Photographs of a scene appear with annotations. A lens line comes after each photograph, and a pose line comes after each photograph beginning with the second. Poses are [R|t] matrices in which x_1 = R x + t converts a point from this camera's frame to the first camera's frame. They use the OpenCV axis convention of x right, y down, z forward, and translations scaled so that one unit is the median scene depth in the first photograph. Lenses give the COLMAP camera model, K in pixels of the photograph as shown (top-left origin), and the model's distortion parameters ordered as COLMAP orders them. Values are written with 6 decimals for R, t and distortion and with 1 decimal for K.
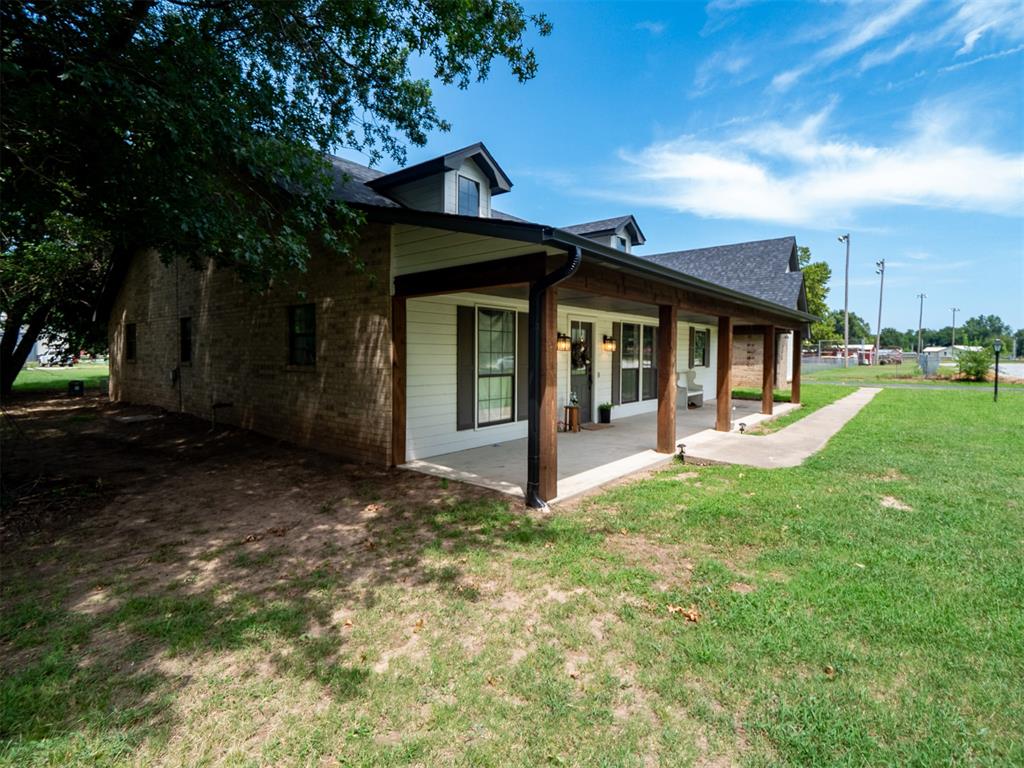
lens RADIAL K [[505.7, 0, 522.6], [0, 505.7, 368.6], [0, 0, 1]] dist [-0.015238, 0.000291]
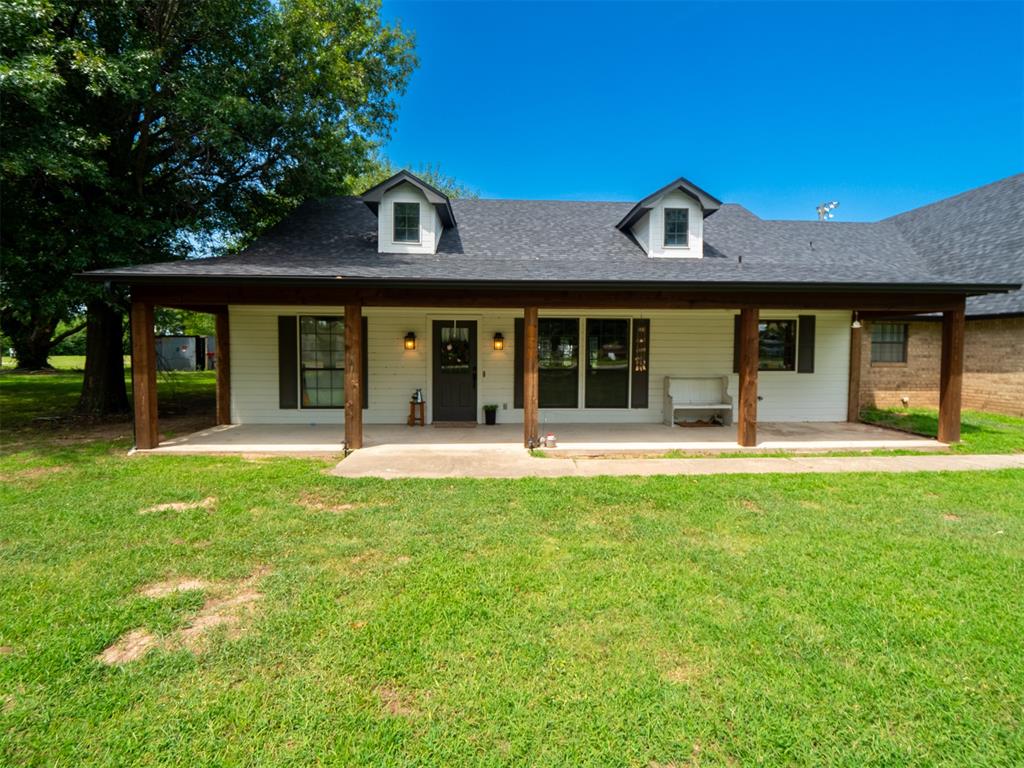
lens RADIAL K [[508.5, 0, 530.3], [0, 508.5, 374.0], [0, 0, 1]] dist [-0.019911, -0.000277]
pose [[0.681121, 0.026994, -0.731673, 0.927684], [-0.022749, 0.999618, 0.015701, -0.004744], [0.731817, 0.005950, 0.681475, 0.398118]]
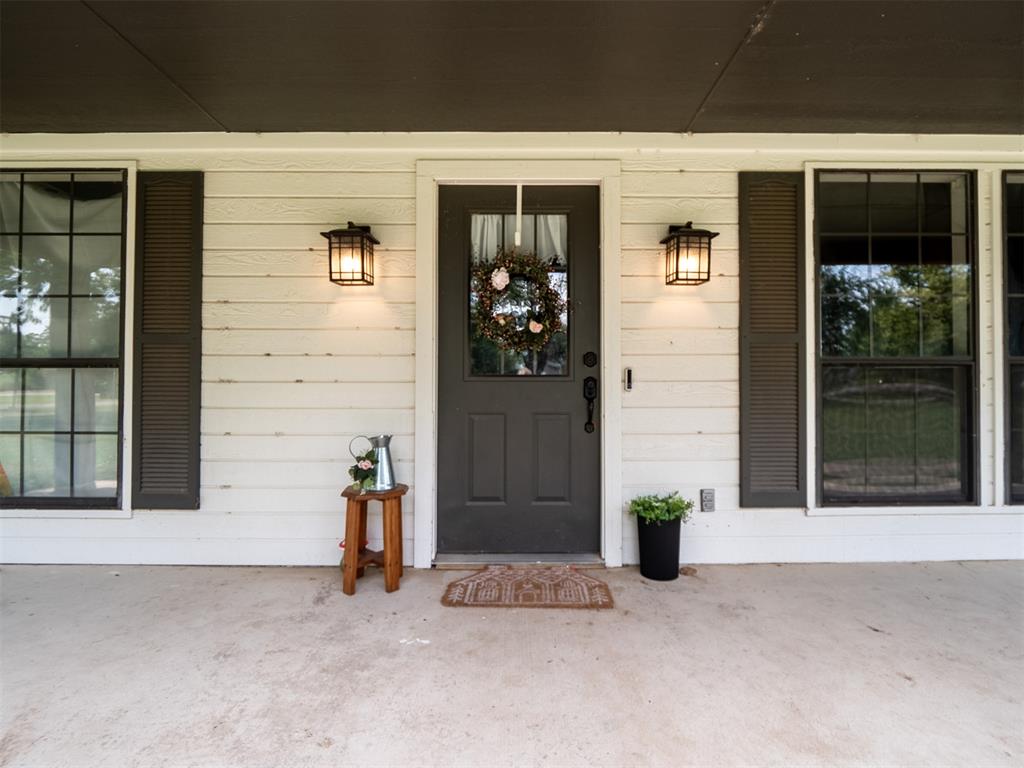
lens RADIAL K [[508.5, 0, 530.3], [0, 508.5, 374.0], [0, 0, 1]] dist [-0.019911, -0.000277]
pose [[0.646795, -0.032139, -0.761986, 0.313249], [-0.015132, 0.998374, -0.054954, 0.025535], [0.762514, 0.047075, 0.645257, 0.795374]]
